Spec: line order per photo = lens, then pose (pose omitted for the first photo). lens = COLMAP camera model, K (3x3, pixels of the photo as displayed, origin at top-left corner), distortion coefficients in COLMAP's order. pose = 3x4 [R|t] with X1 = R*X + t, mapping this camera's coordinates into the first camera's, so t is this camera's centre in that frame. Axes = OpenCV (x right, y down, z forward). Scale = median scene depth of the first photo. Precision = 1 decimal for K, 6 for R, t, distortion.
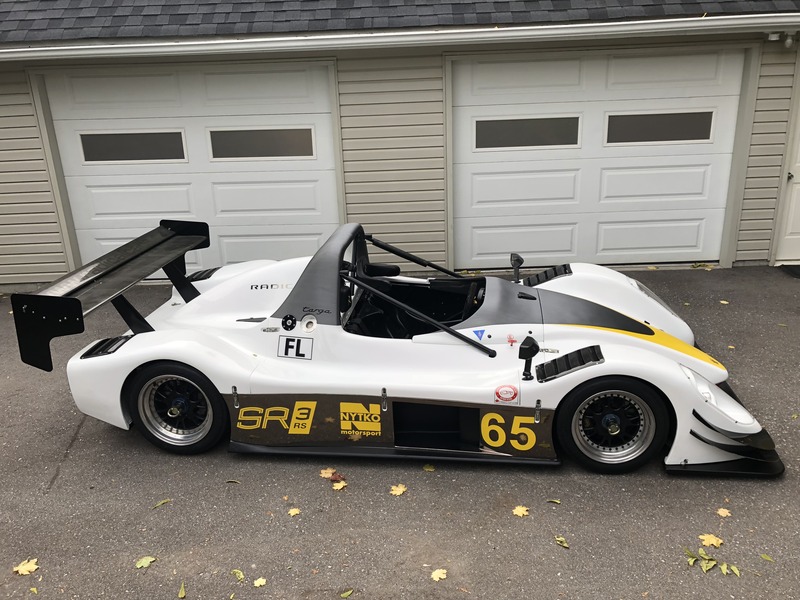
lens RADIAL K [[648.2, 0, 405.3], [0, 648.2, 298.6], [0, 0, 1]] dist [0.040257, -0.037797]
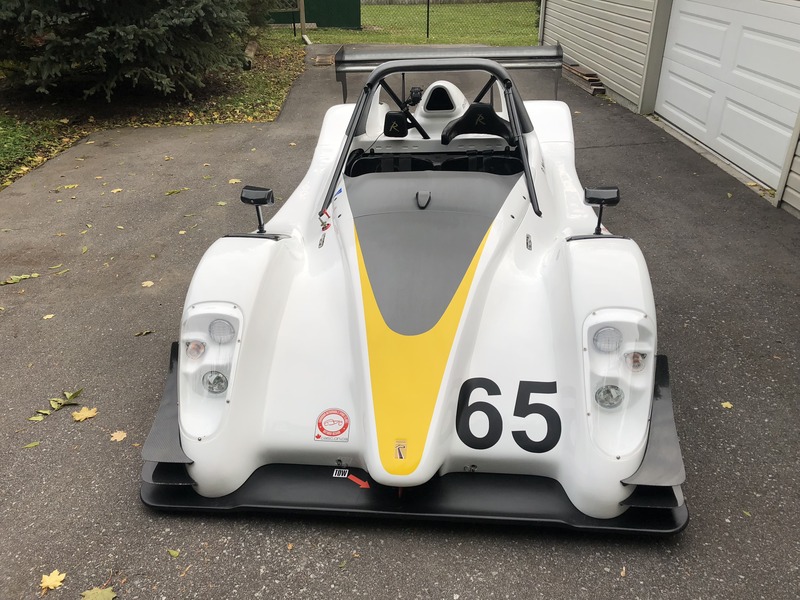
lens RADIAL K [[648.2, 0, 401.6], [0, 648.2, 293.4], [0, 0, 1]] dist [0.040257, -0.037797]
pose [[0.020891, 0.500435, -0.865522, 0.926139], [-0.310587, 0.826126, 0.470161, -0.266337], [0.950315, 0.258998, 0.172687, 0.952292]]
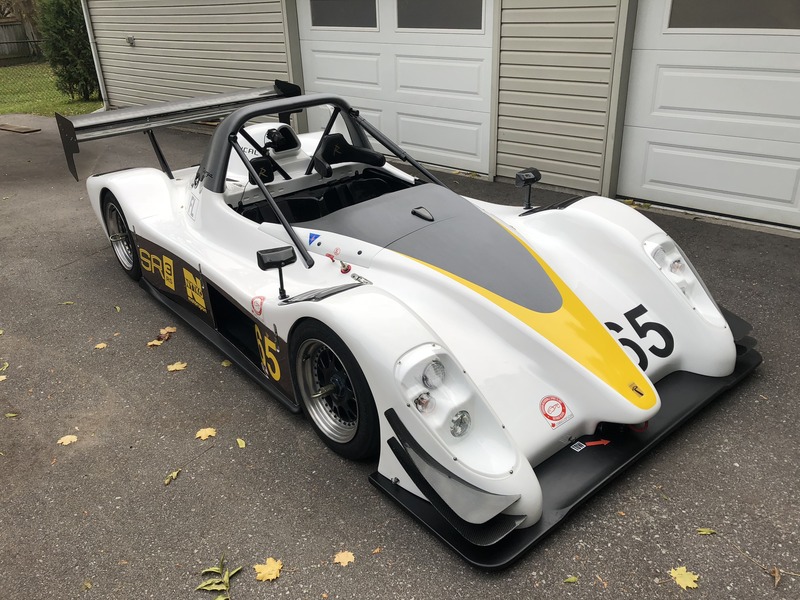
lens RADIAL K [[648.2, 0, 396.5], [0, 648.2, 299.0], [0, 0, 1]] dist [0.040257, -0.037797]
pose [[0.724993, 0.301876, -0.619077, 0.713875], [-0.211590, 0.952985, 0.216908, -0.071515], [0.655451, -0.026266, 0.754781, 0.440815]]
